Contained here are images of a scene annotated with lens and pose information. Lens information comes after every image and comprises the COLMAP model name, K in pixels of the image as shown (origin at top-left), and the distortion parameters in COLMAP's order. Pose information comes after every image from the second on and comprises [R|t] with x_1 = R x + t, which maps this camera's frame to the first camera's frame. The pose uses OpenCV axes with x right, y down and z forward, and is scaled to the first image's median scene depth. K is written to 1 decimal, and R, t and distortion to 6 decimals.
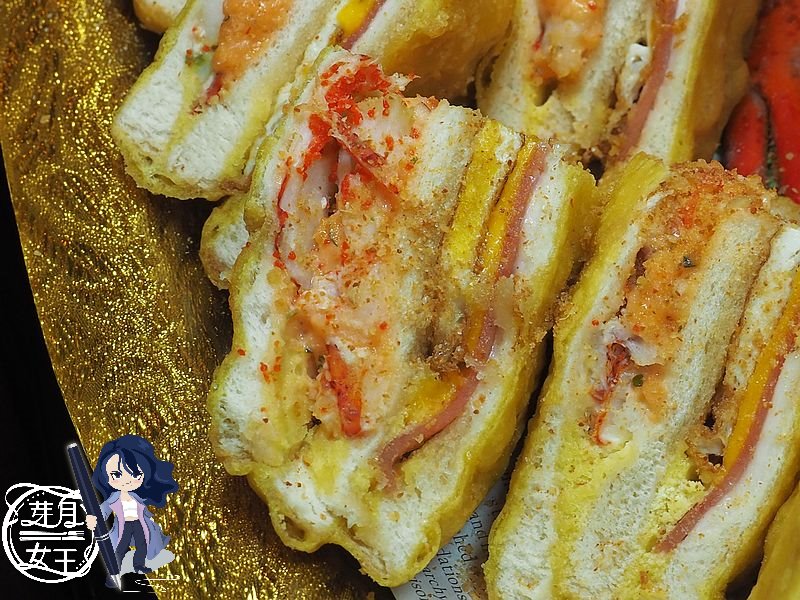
lens RADIAL K [[1672.7, 0, 400.0], [0, 1672.7, 299.3], [0, 0, 1]] dist [-0.046758, 0.000000]
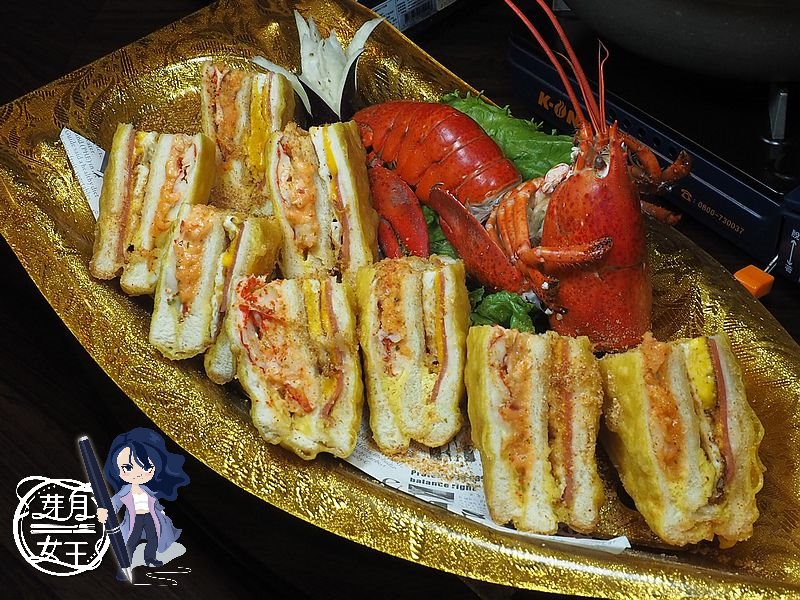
lens RADIAL K [[1182.7, 0, 400.7], [0, 1182.7, 300.3], [0, 0, 1]] dist [-0.020718, 0.000000]
pose [[0.888356, -0.402141, 0.221597, -0.235322], [0.404263, 0.913862, 0.037781, -0.088205], [-0.217703, 0.056021, 0.974406, -0.822359]]
